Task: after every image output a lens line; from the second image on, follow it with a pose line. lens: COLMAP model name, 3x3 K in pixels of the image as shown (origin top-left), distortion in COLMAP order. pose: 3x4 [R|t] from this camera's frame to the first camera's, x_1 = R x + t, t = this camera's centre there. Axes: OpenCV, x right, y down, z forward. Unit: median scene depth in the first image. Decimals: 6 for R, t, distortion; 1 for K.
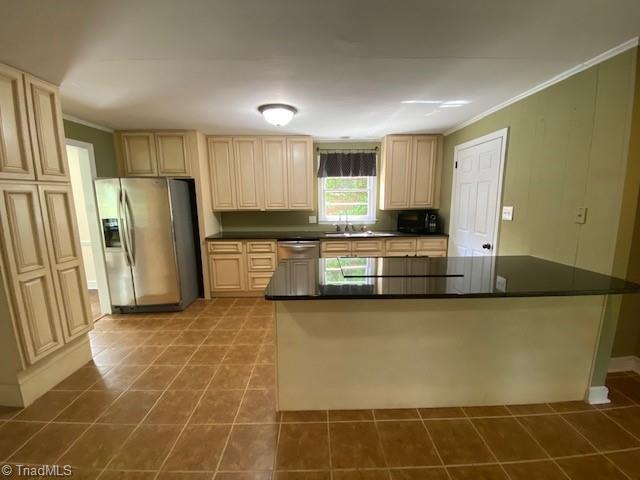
lens RADIAL K [[264.0, 0, 320.6], [0, 264.0, 242.7], [0, 0, 1]] dist [-0.022114, -0.002819]
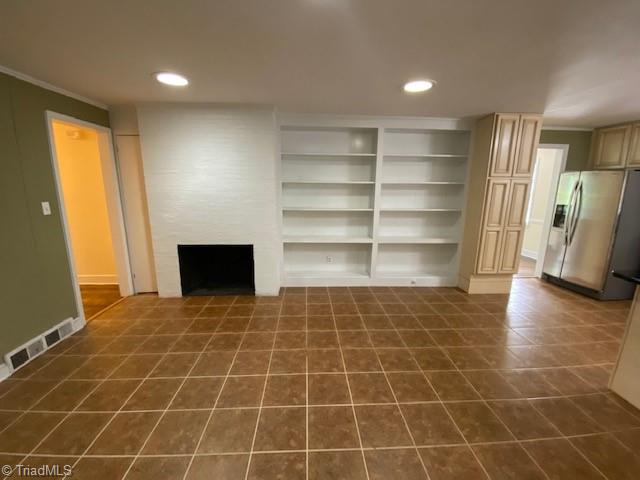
lens RADIAL K [[264.0, 0, 320.8], [0, 264.0, 238.8], [0, 0, 1]] dist [-0.022114, -0.002819]
pose [[0.035932, 0.204618, -0.978182, 0.440974], [-0.173463, 0.965233, 0.195538, 0.028808], [0.984185, 0.162652, 0.070176, -0.224856]]
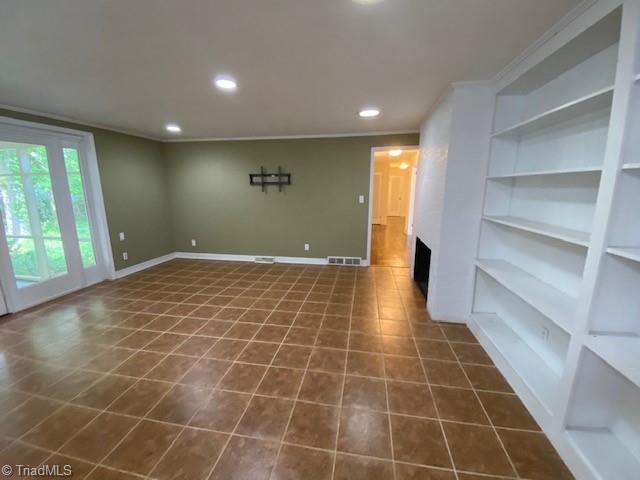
lens RADIAL K [[264.0, 0, 323.5], [0, 264.0, 237.4], [0, 0, 1]] dist [-0.022114, -0.002819]
pose [[-0.980532, -0.032329, 0.193679, -0.838634], [0.036404, 0.939323, 0.341096, -0.153152], [-0.192954, 0.341507, -0.919860, 0.924353]]
